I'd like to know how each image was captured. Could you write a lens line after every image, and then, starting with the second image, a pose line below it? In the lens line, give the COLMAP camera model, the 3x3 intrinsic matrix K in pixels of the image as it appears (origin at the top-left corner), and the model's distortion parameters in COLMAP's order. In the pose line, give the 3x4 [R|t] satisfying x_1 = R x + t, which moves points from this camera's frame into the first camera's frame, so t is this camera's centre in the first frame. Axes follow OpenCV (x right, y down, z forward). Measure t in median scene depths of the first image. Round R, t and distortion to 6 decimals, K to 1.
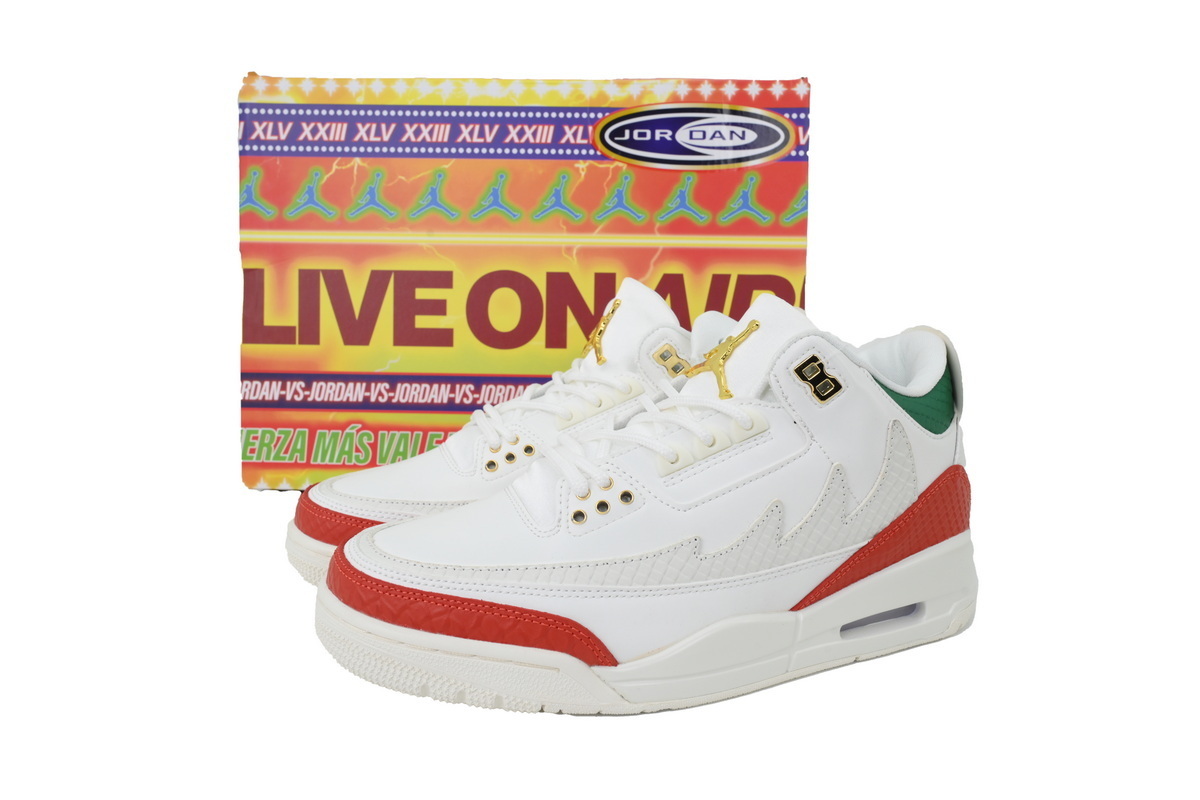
lens RADIAL K [[804.9, 0, 600.0], [0, 804.9, 400.0], [0, 0, 1]] dist [-0.000120, -0.001520]
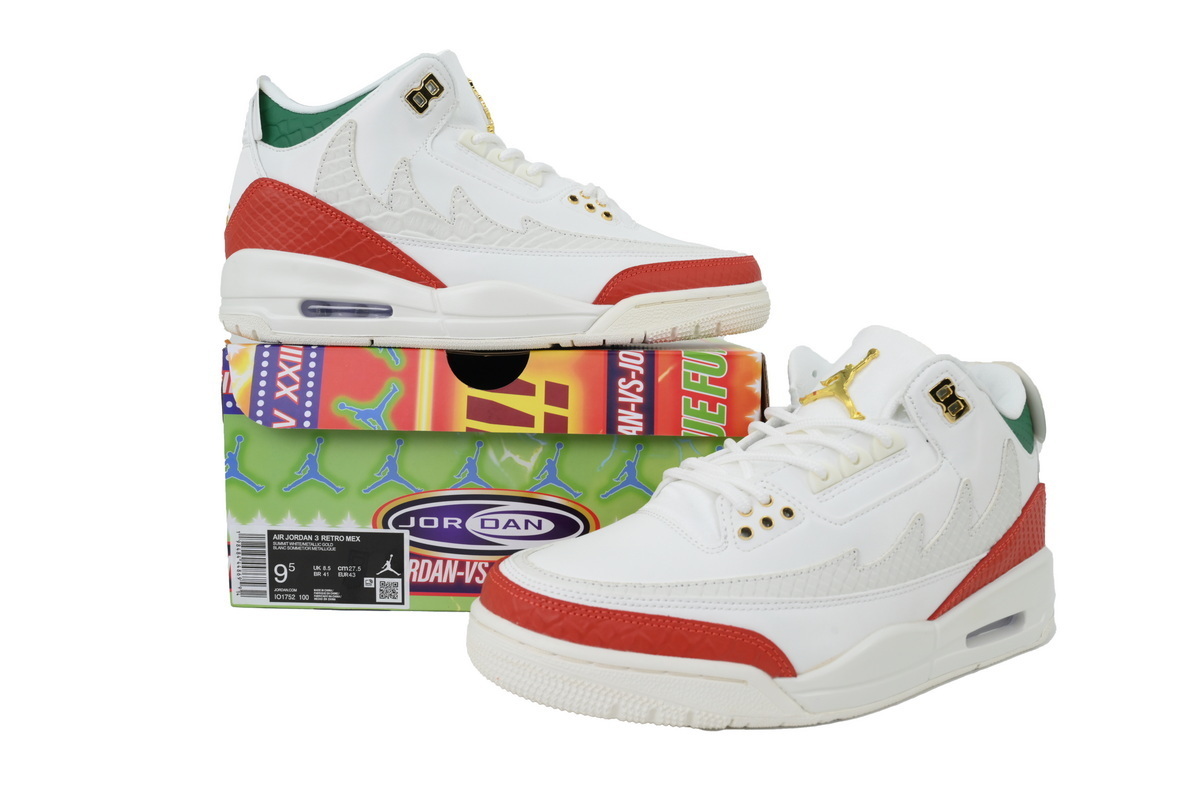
lens RADIAL K [[804.9, 0, 600.0], [0, 804.9, 400.0], [0, 0, 1]] dist [-0.000120, -0.001520]
pose [[0.989099, 0.001300, 0.147246, -0.367026], [0.011127, 0.996442, -0.083543, 0.060995], [-0.146831, 0.084271, 0.985565, -0.000550]]
